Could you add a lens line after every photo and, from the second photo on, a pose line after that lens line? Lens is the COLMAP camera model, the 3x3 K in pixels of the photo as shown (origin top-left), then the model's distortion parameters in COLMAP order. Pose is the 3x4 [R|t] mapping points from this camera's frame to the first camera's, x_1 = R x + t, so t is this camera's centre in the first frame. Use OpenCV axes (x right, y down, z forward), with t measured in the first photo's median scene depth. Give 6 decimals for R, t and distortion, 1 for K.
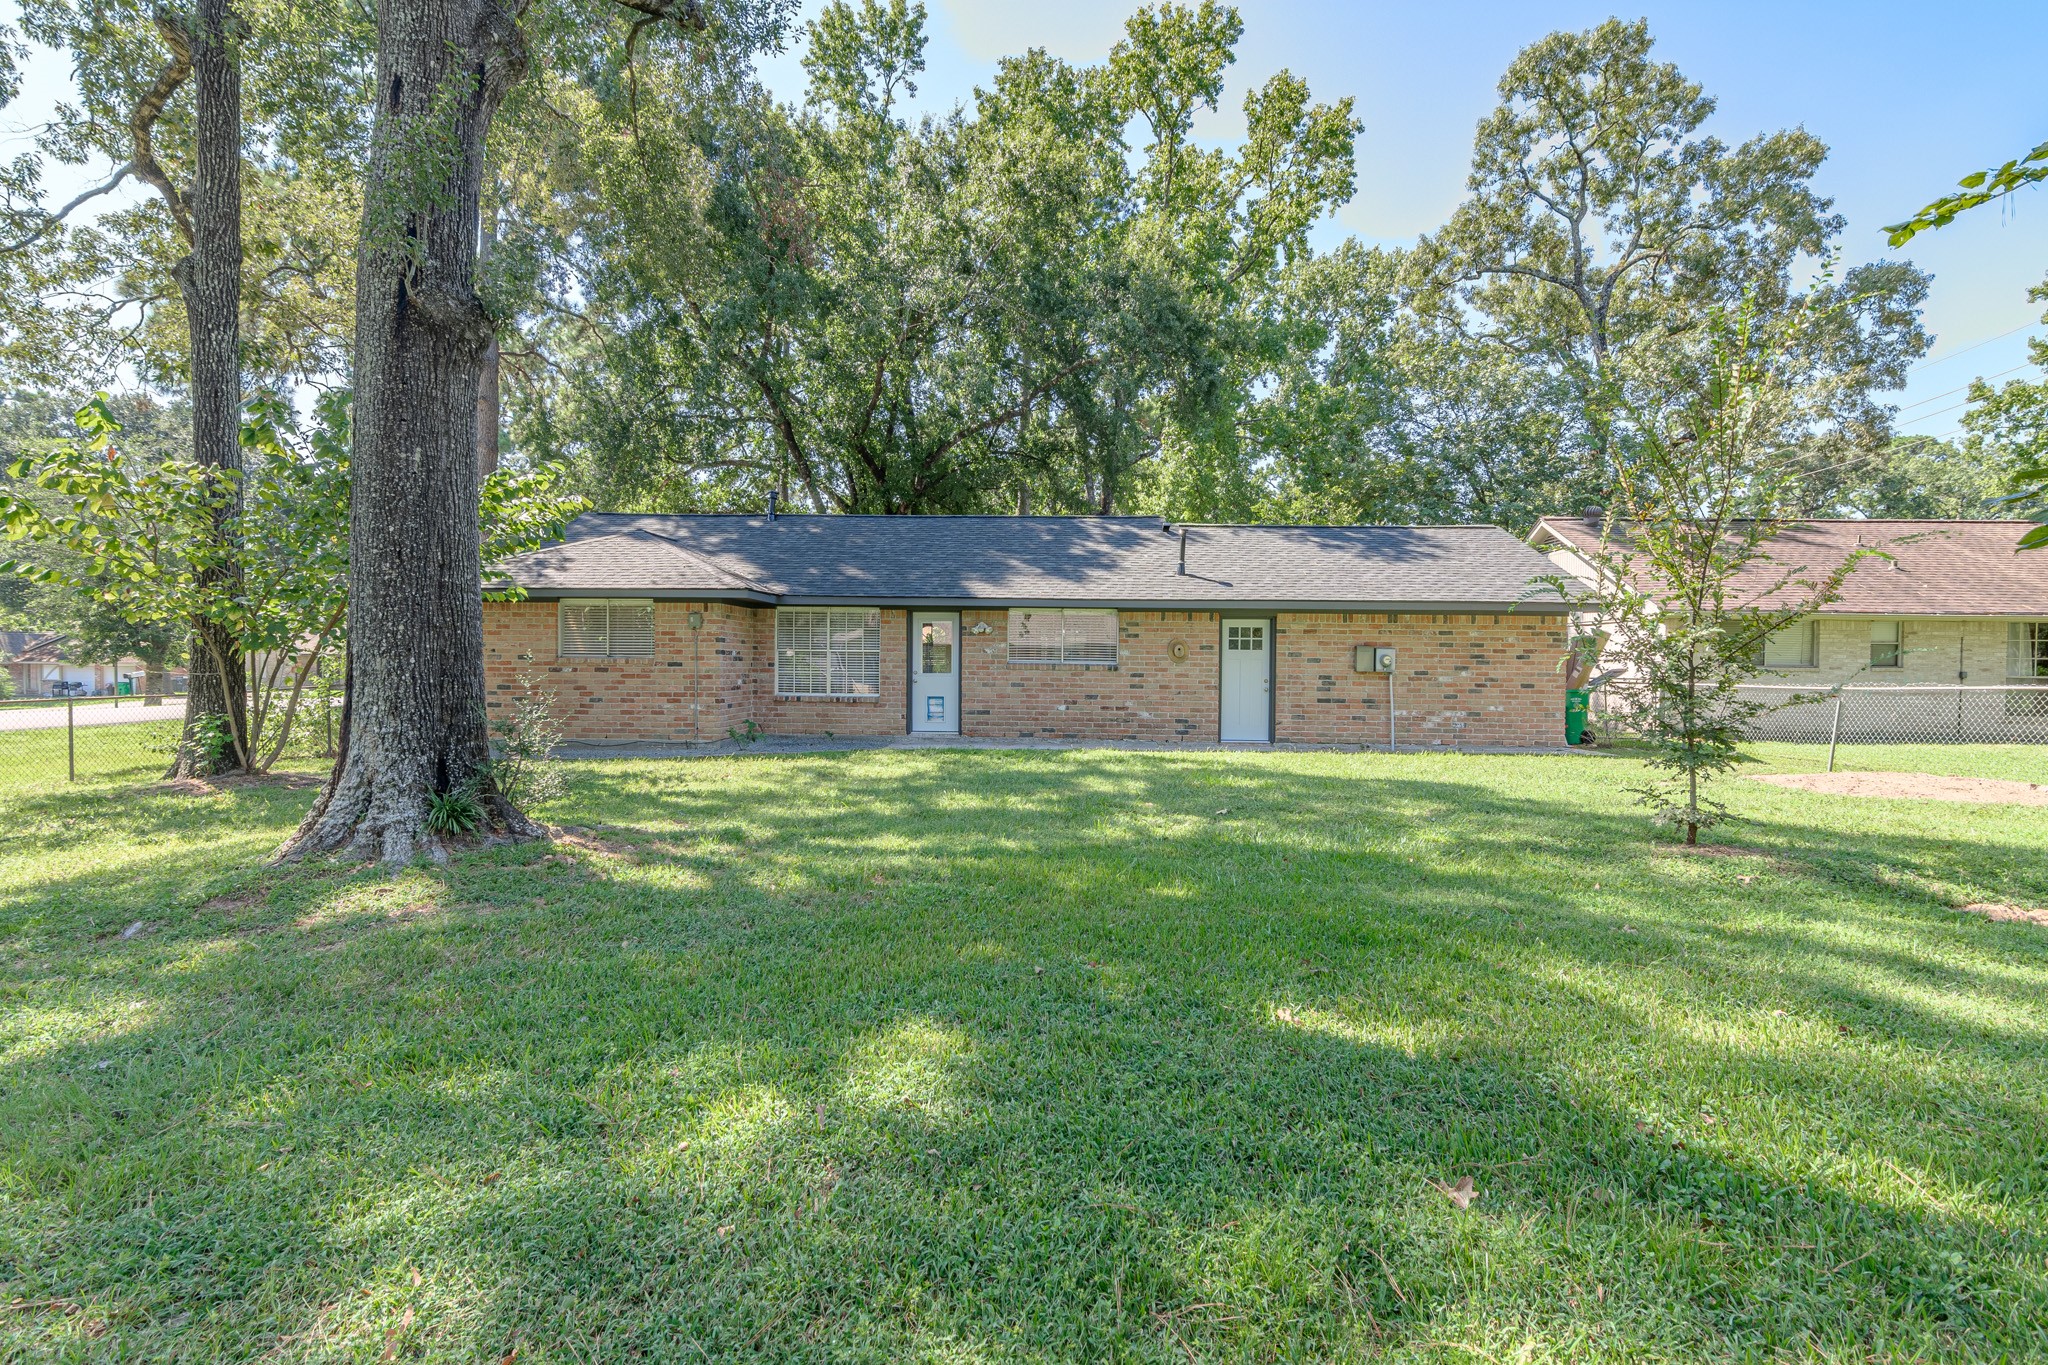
lens RADIAL K [[985.3, 0, 1013.7], [0, 985.3, 681.4], [0, 0, 1]] dist [0.000492, 0.003009]
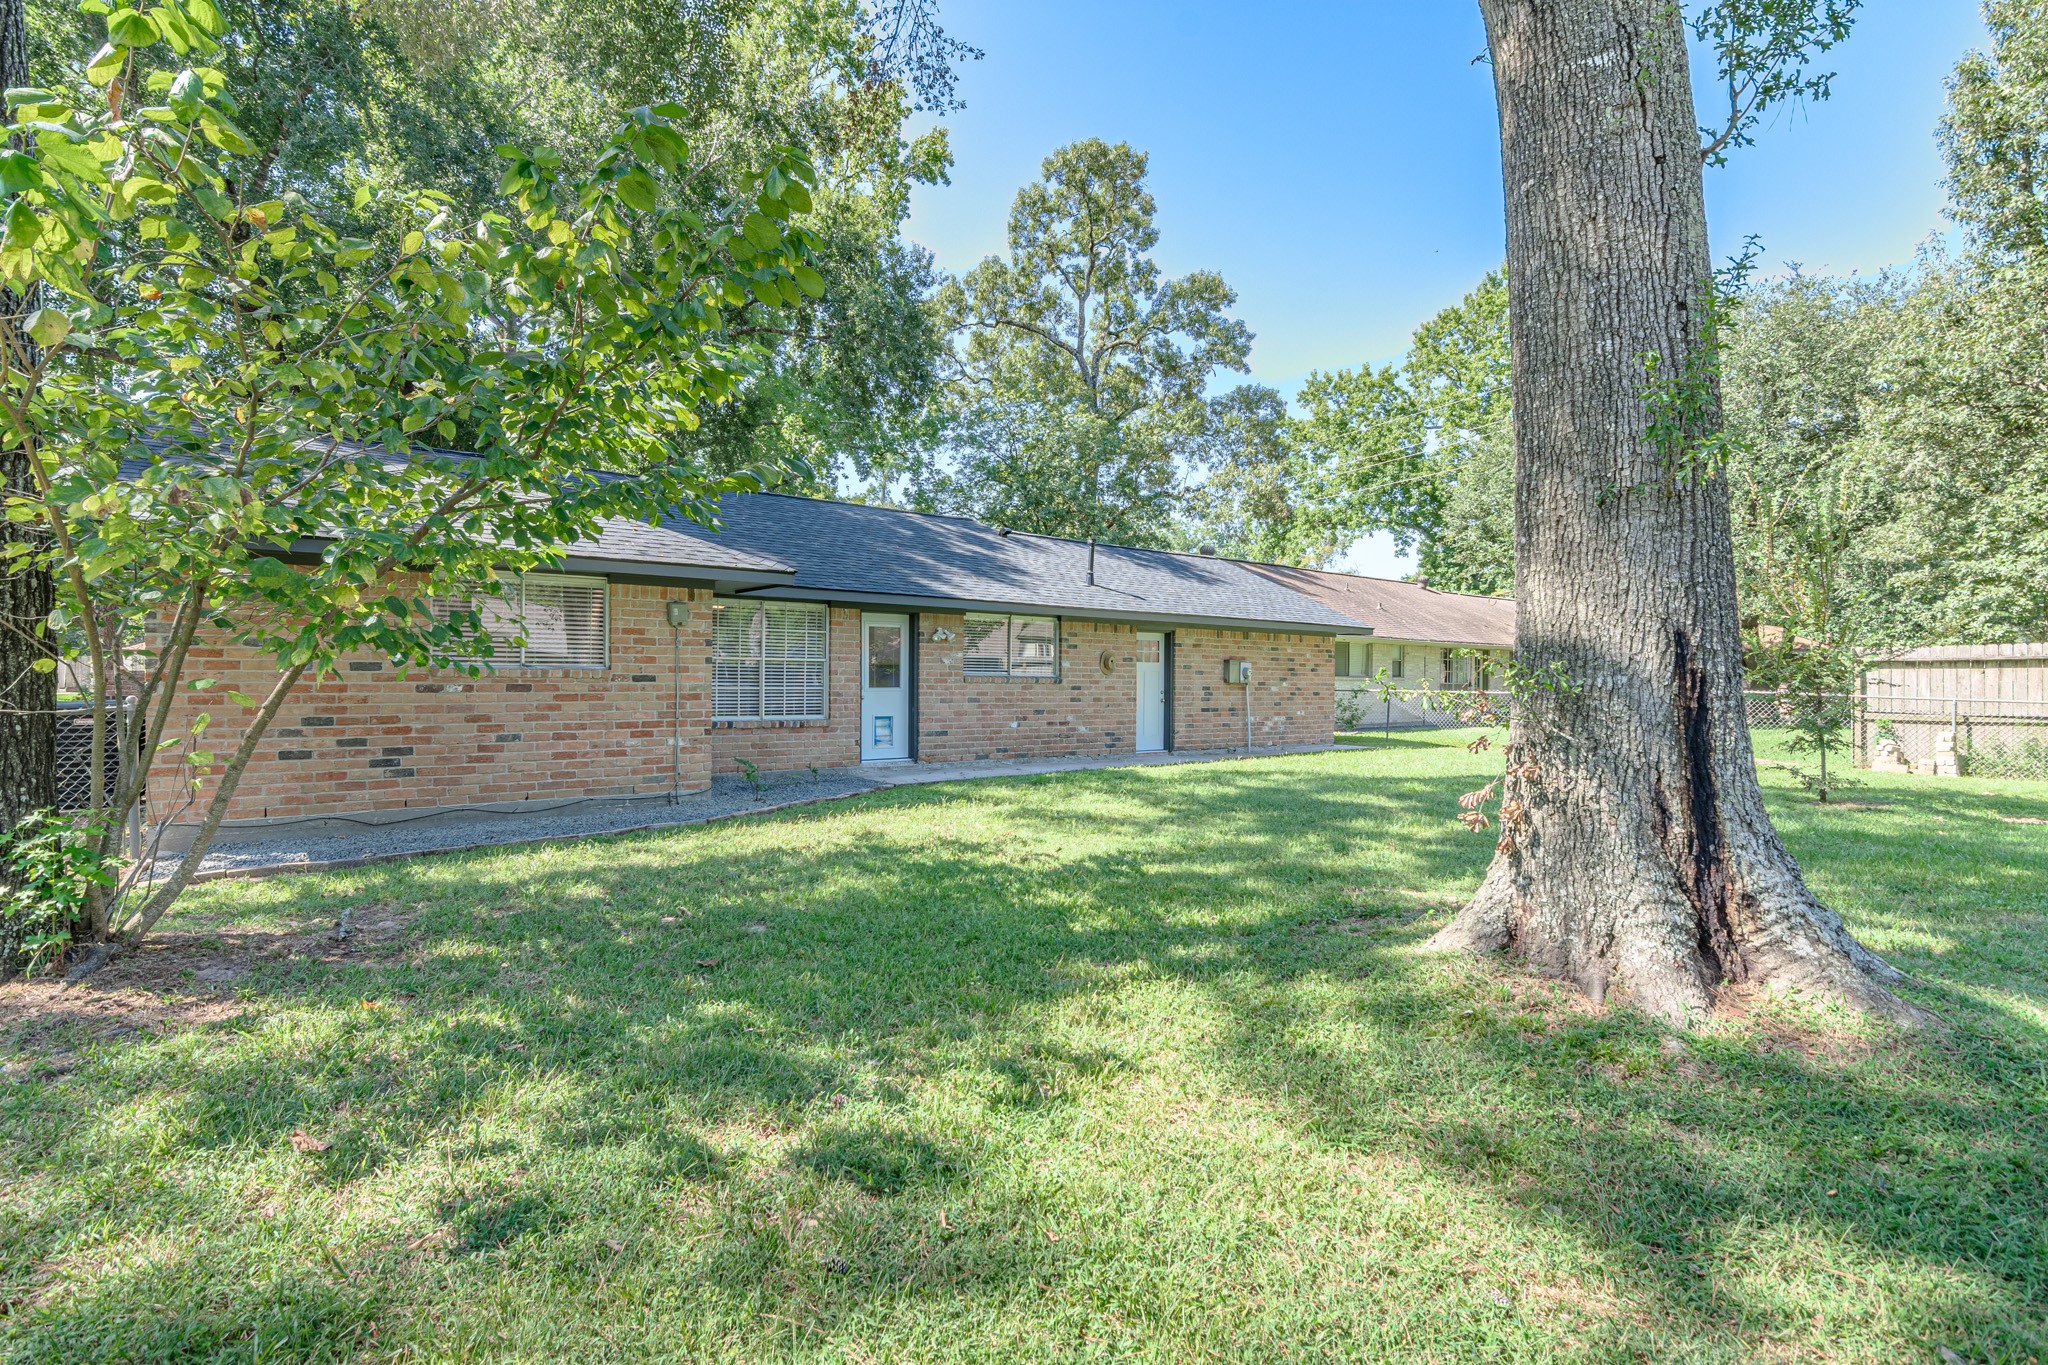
lens RADIAL K [[985.3, 0, 1026.6], [0, 985.3, 677.6], [0, 0, 1]] dist [0.000492, 0.003009]
pose [[0.758099, -0.002736, 0.652134, -0.528041], [0.009111, 0.999938, -0.006395, -0.010227], [-0.652076, 0.010790, 0.758077, 0.307235]]
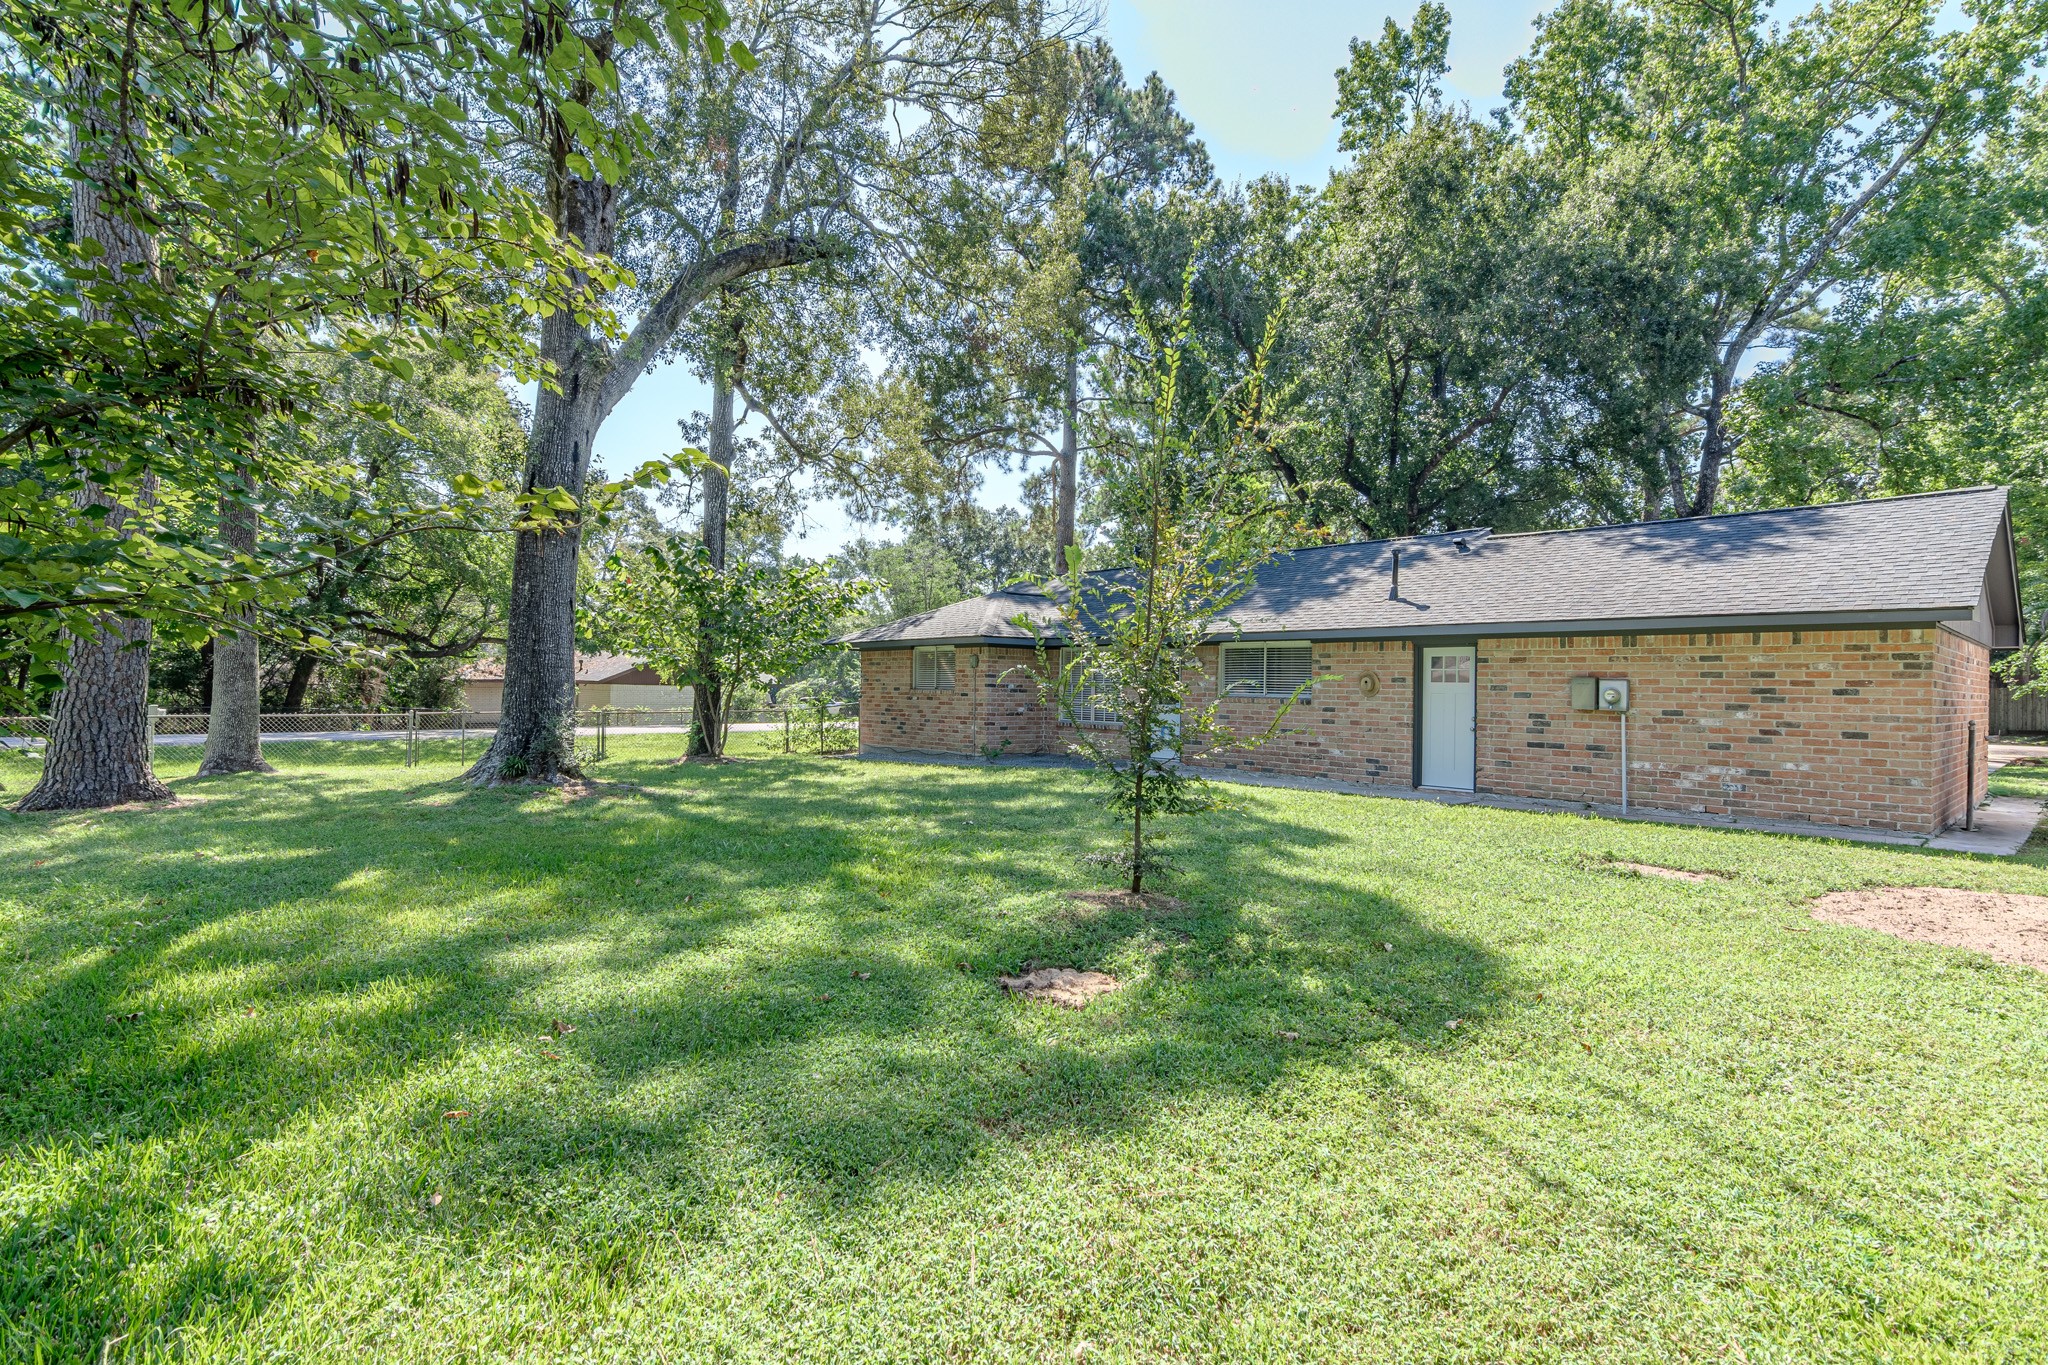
lens RADIAL K [[985.3, 0, 1032.7], [0, 985.3, 689.2], [0, 0, 1]] dist [0.000492, 0.003009]
pose [[0.720906, 0.002491, -0.693028, 0.568878], [-0.022549, 0.999548, -0.019863, -0.000786], [0.692666, 0.029946, 0.720637, 0.126653]]
